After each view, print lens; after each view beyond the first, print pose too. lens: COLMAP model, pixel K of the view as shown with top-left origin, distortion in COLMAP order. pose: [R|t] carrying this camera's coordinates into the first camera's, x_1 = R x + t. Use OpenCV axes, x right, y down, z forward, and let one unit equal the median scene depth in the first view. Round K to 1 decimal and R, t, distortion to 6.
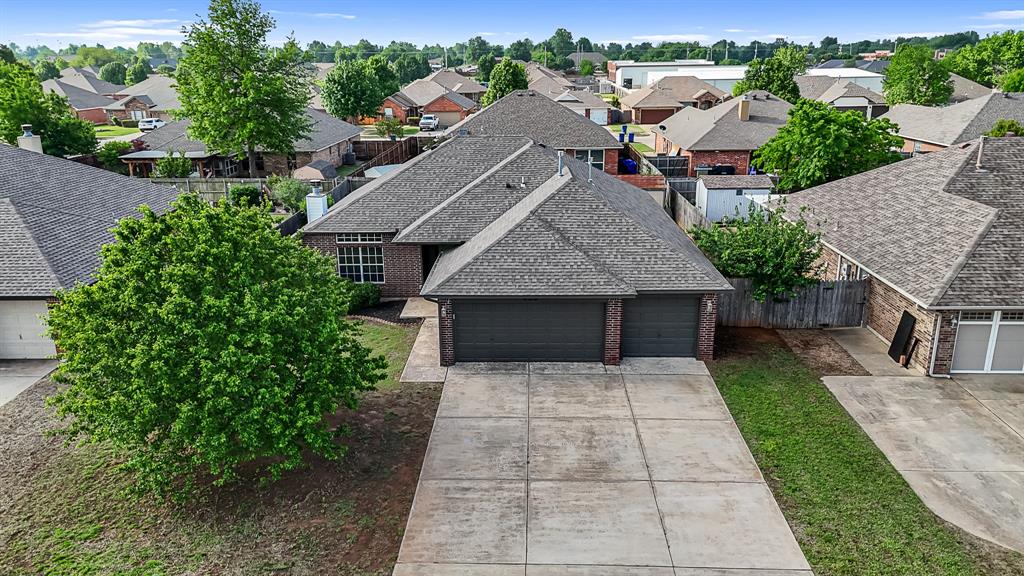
lens RADIAL K [[754.1, 0, 514.1], [0, 754.1, 286.6], [0, 0, 1]] dist [0.068263, -0.063556]
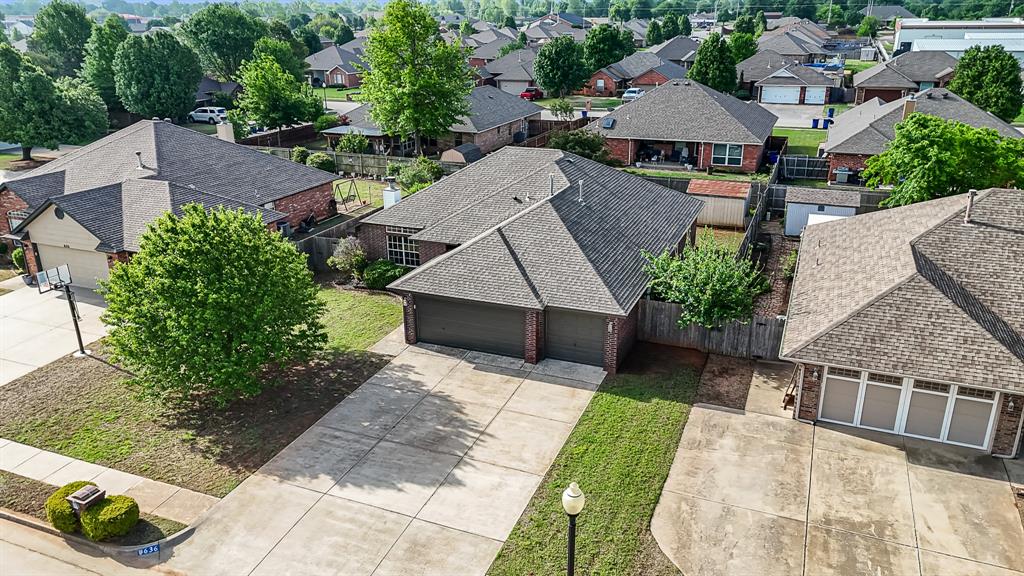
lens RADIAL K [[754.1, 0, 514.1], [0, 754.1, 286.6], [0, 0, 1]] dist [0.068263, -0.063556]
pose [[0.934068, 0.124048, -0.334858, 0.481573], [-0.103225, 0.991487, 0.079355, -0.108390], [0.341851, -0.039557, 0.938921, -0.134407]]
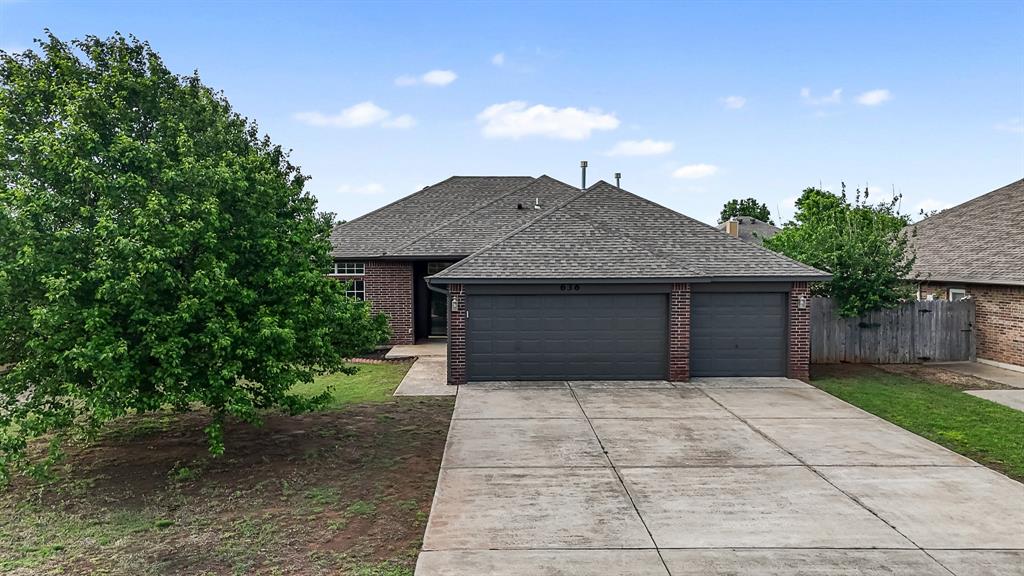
lens RADIAL K [[754.1, 0, 514.1], [0, 754.1, 286.6], [0, 0, 1]] dist [0.068263, -0.063556]
pose [[0.998372, 0.003874, 0.056899, -0.073588], [0.010715, 0.967181, -0.253861, 0.195662], [-0.056015, 0.254058, 0.965566, 0.259192]]
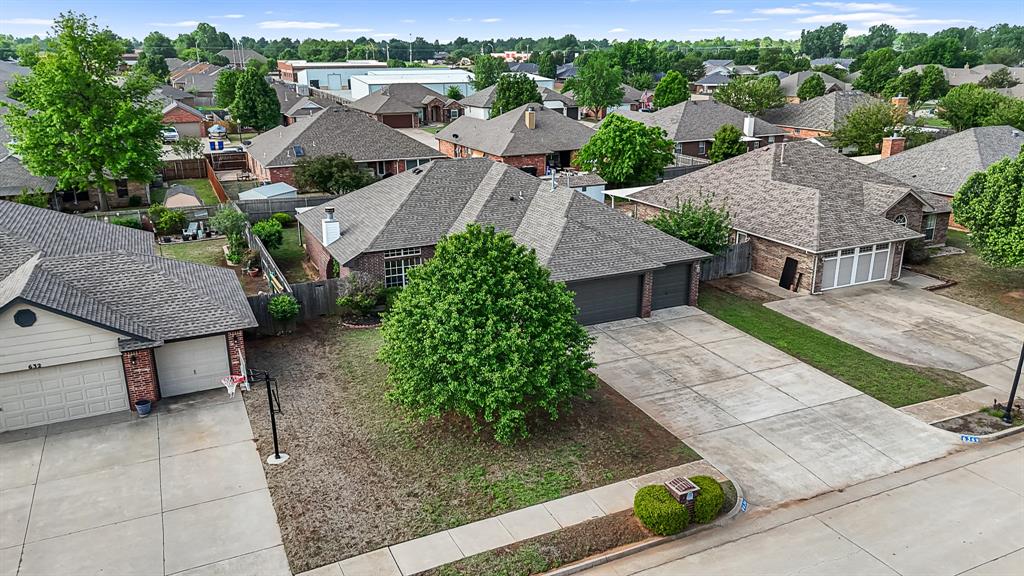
lens RADIAL K [[754.1, 0, 514.1], [0, 754.1, 286.6], [0, 0, 1]] dist [0.068263, -0.063556]
pose [[0.894909, -0.130117, 0.426857, -0.685158], [0.126960, 0.991255, 0.035985, -0.037531], [-0.427806, 0.021990, 0.903603, -0.191140]]
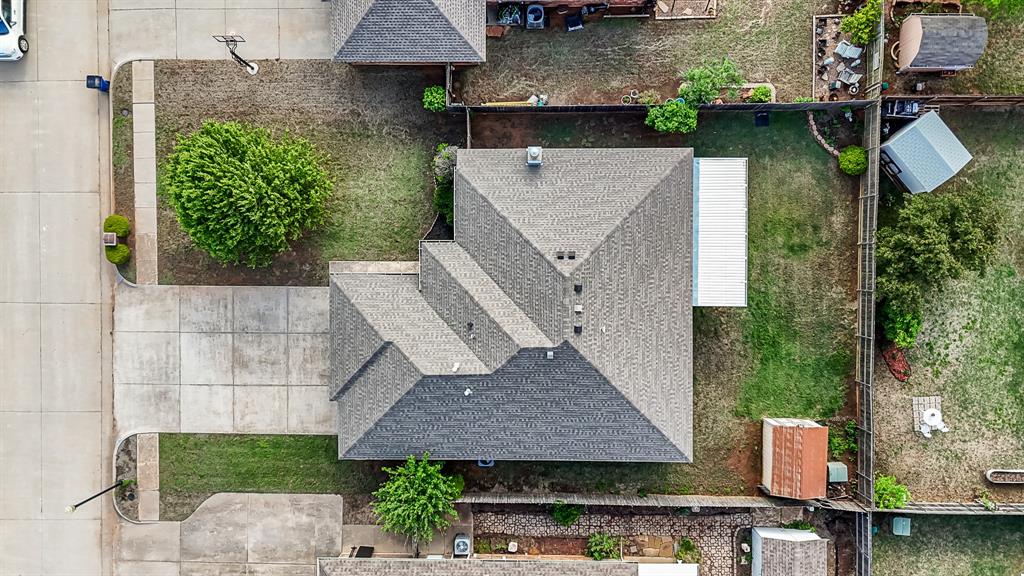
lens RADIAL K [[754.1, 0, 514.1], [0, 754.1, 286.6], [0, 0, 1]] dist [0.068263, -0.063556]
pose [[0.020343, 0.999342, 0.030024, -0.128721], [-0.260319, -0.023700, 0.965232, -1.621547], [0.965308, -0.027451, 0.259665, 0.894141]]
